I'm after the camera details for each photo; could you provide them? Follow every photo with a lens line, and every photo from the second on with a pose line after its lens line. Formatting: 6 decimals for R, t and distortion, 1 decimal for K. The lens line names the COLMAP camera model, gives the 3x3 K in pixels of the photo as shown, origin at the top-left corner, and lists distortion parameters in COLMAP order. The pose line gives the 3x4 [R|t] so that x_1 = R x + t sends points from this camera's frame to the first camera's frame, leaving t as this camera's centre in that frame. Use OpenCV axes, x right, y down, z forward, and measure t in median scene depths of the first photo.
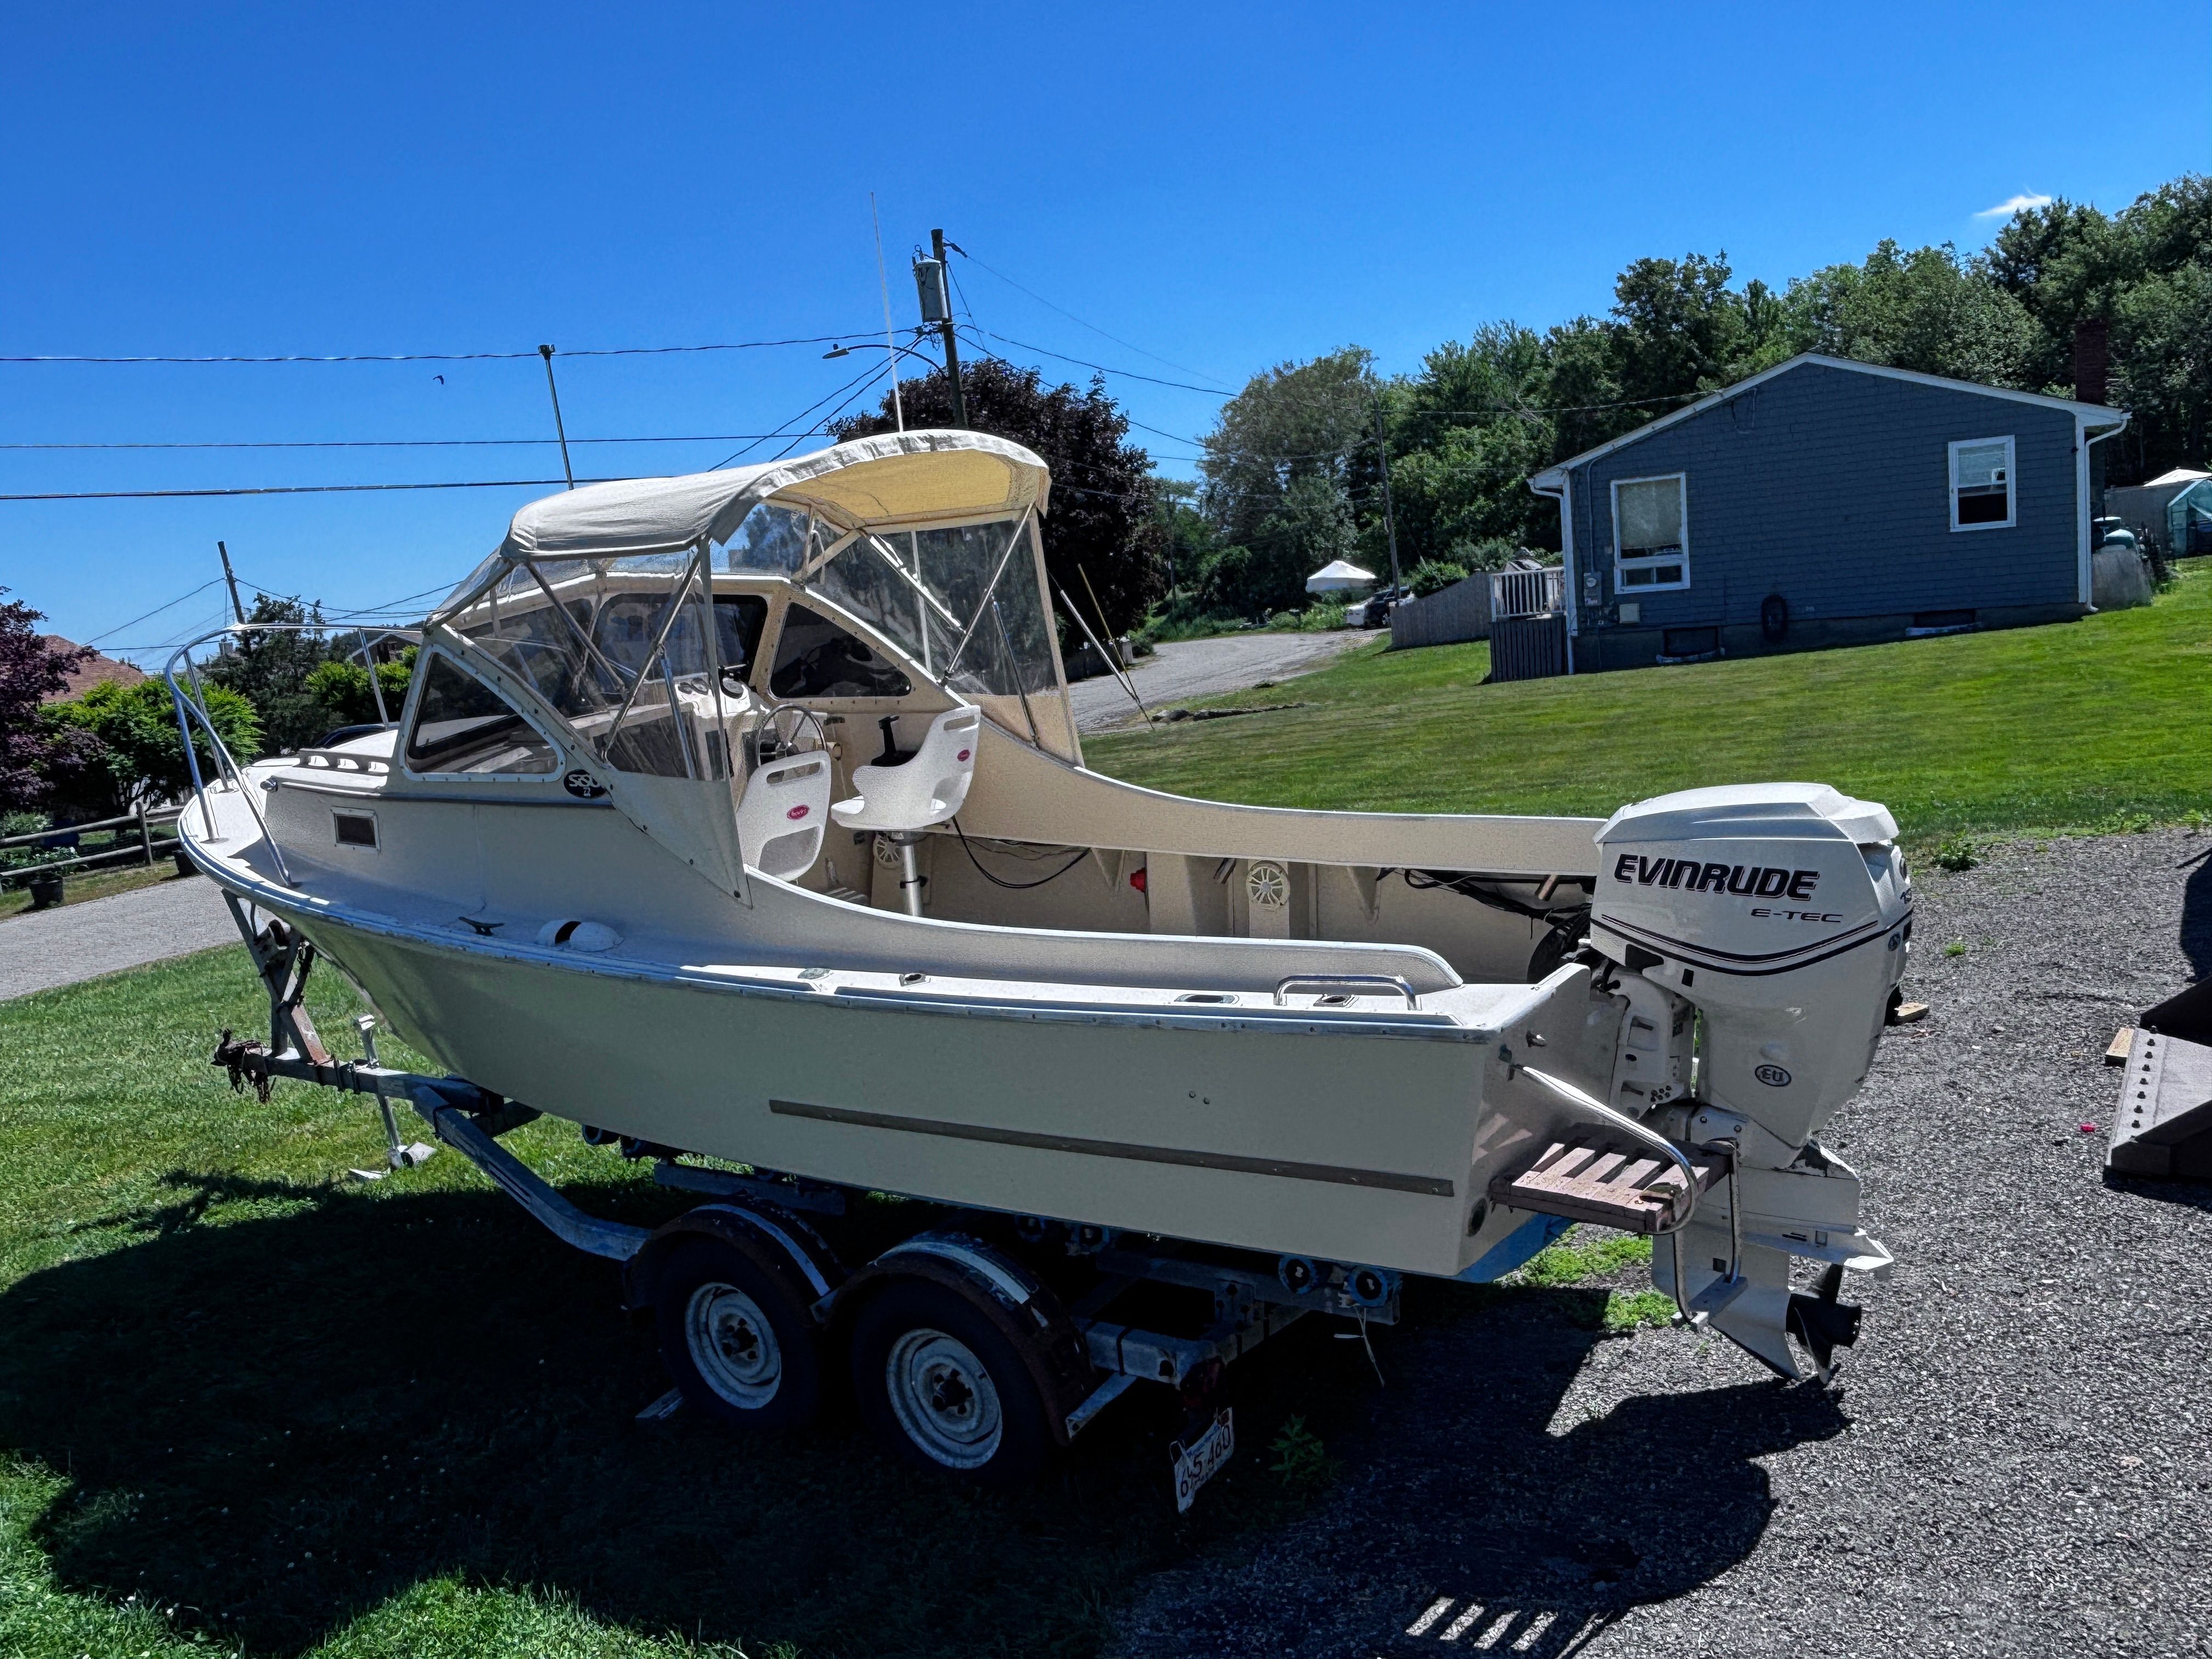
lens RADIAL K [[2494.4, 0, 1113.1], [0, 2494.4, 829.5], [0, 0, 1]] dist [0.124690, -0.447127]
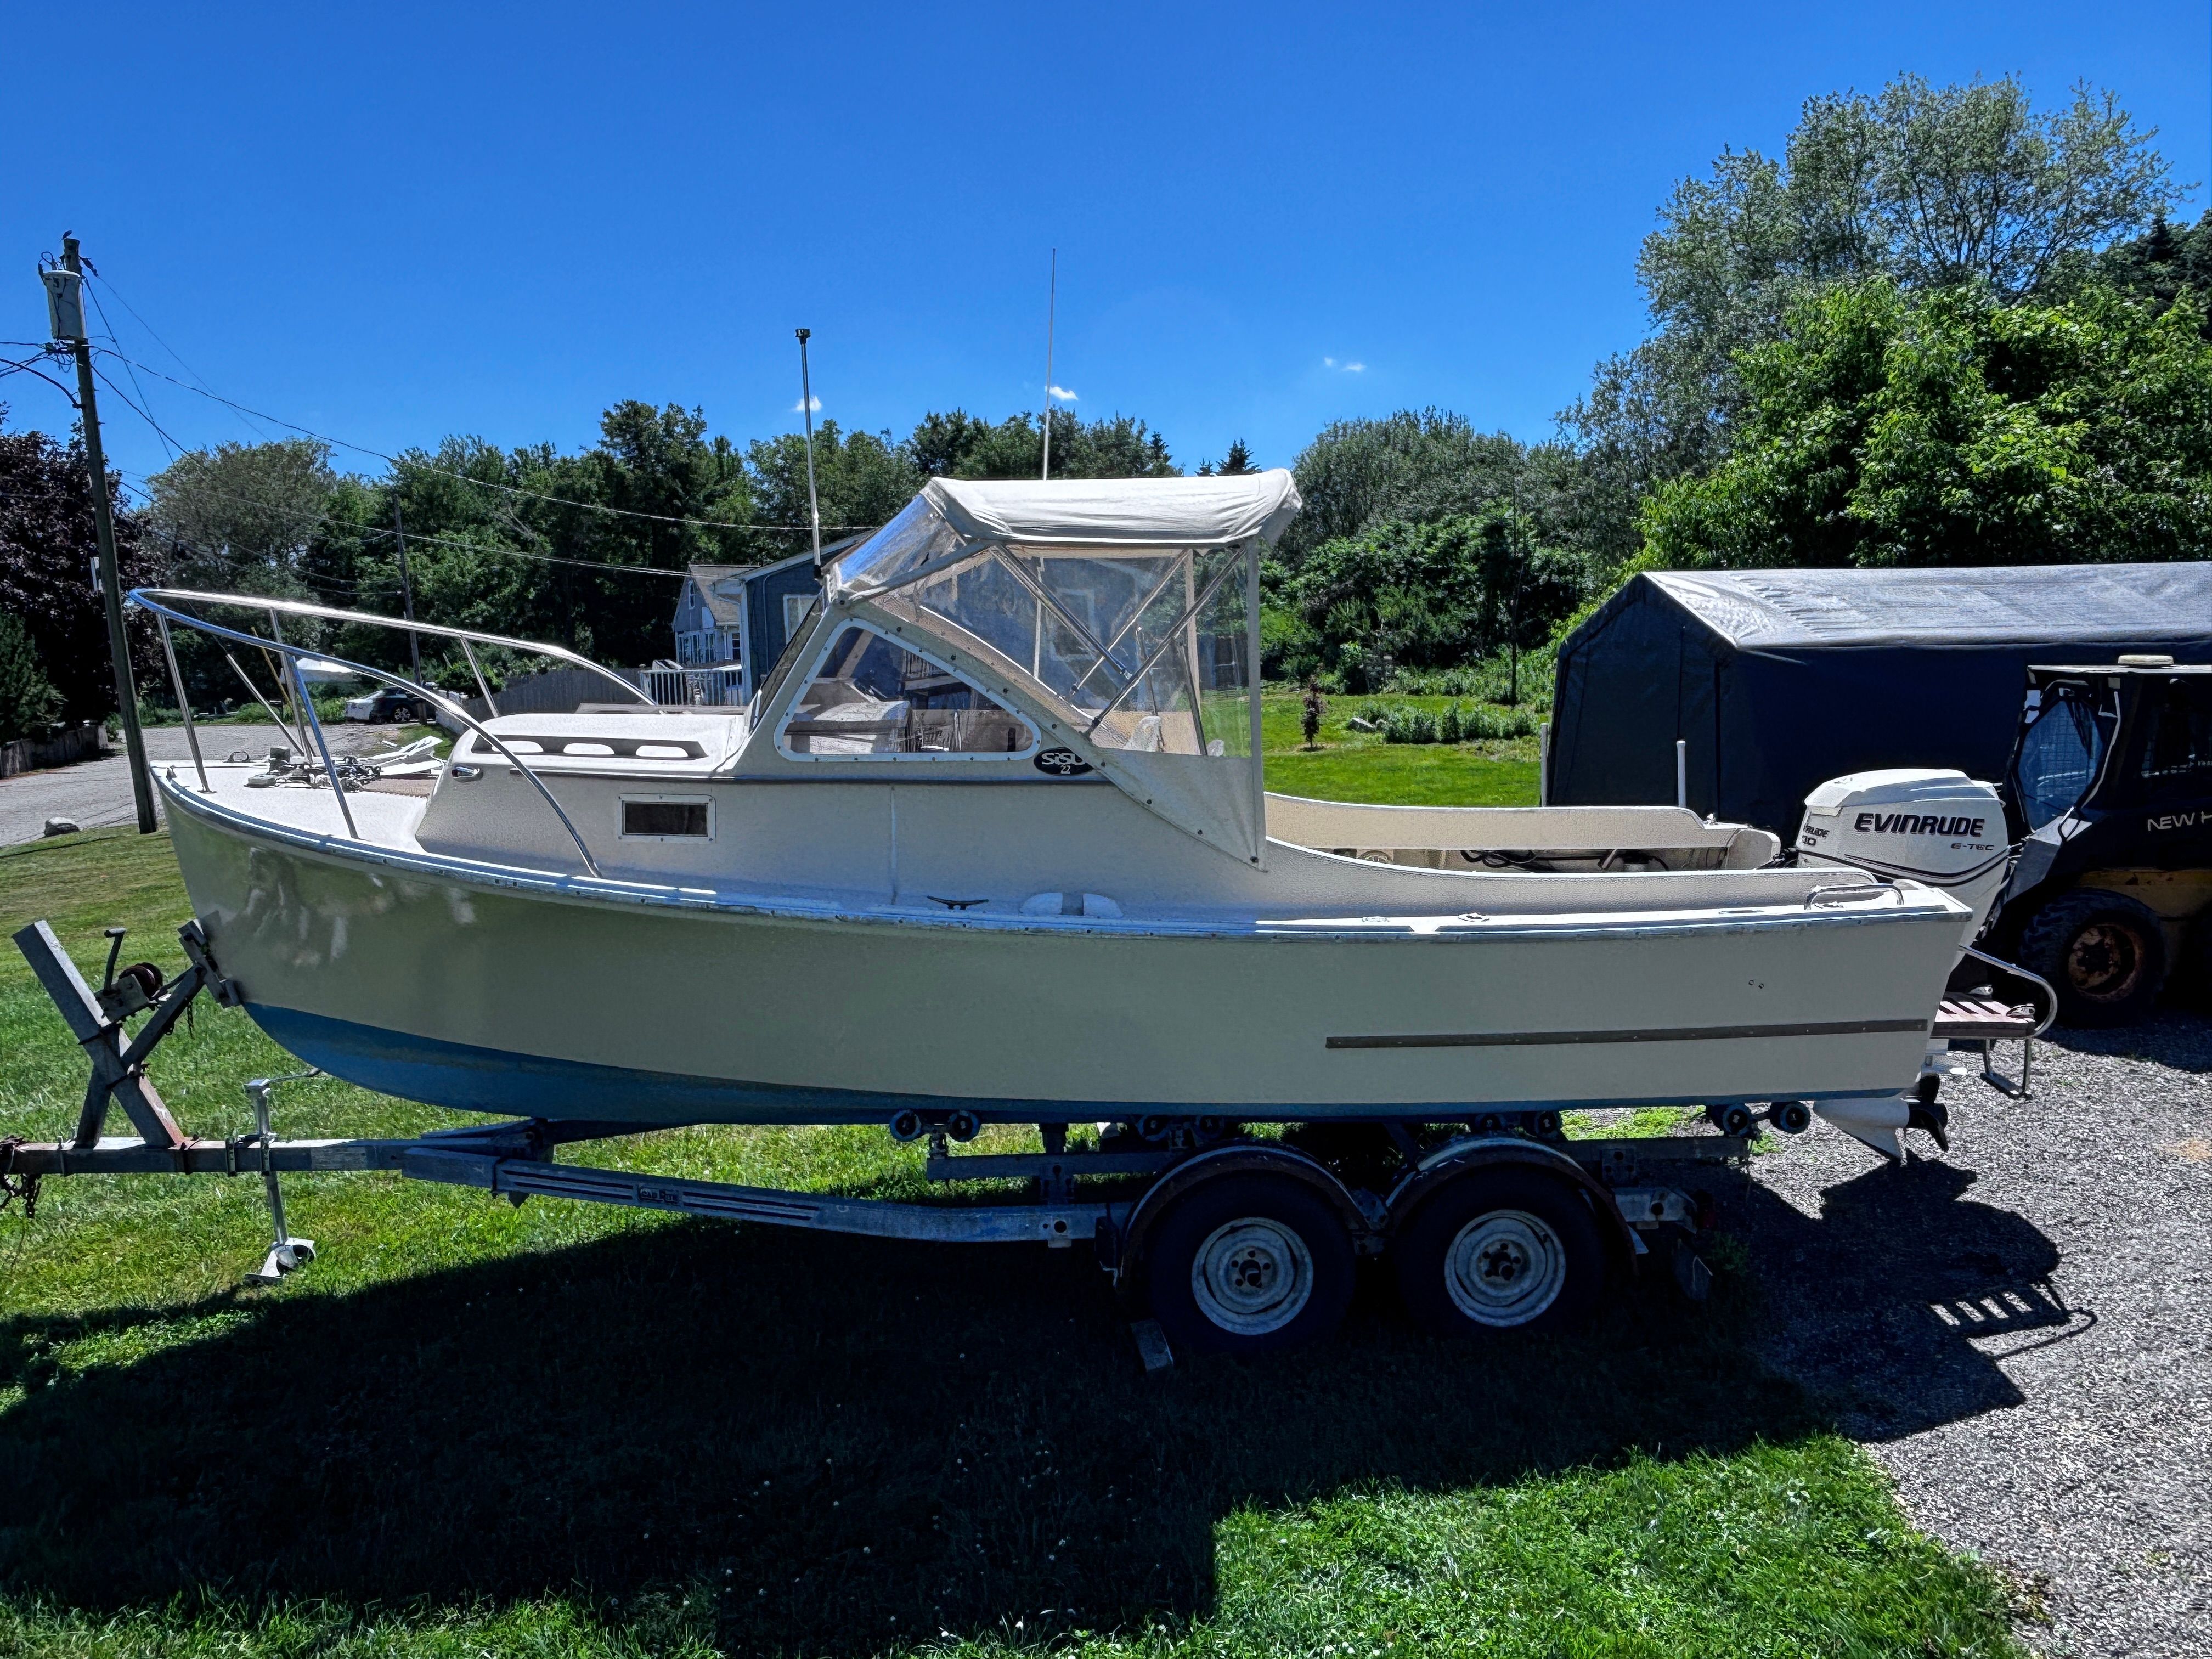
lens RADIAL K [[2494.4, 0, 1113.1], [0, 2494.4, 829.5], [0, 0, 1]] dist [0.124690, -0.447127]
pose [[0.596282, 0.023533, 0.802430, -0.777366], [0.047906, 0.996746, -0.064831, 0.058532], [-0.801344, 0.077099, 0.593214, 0.284166]]
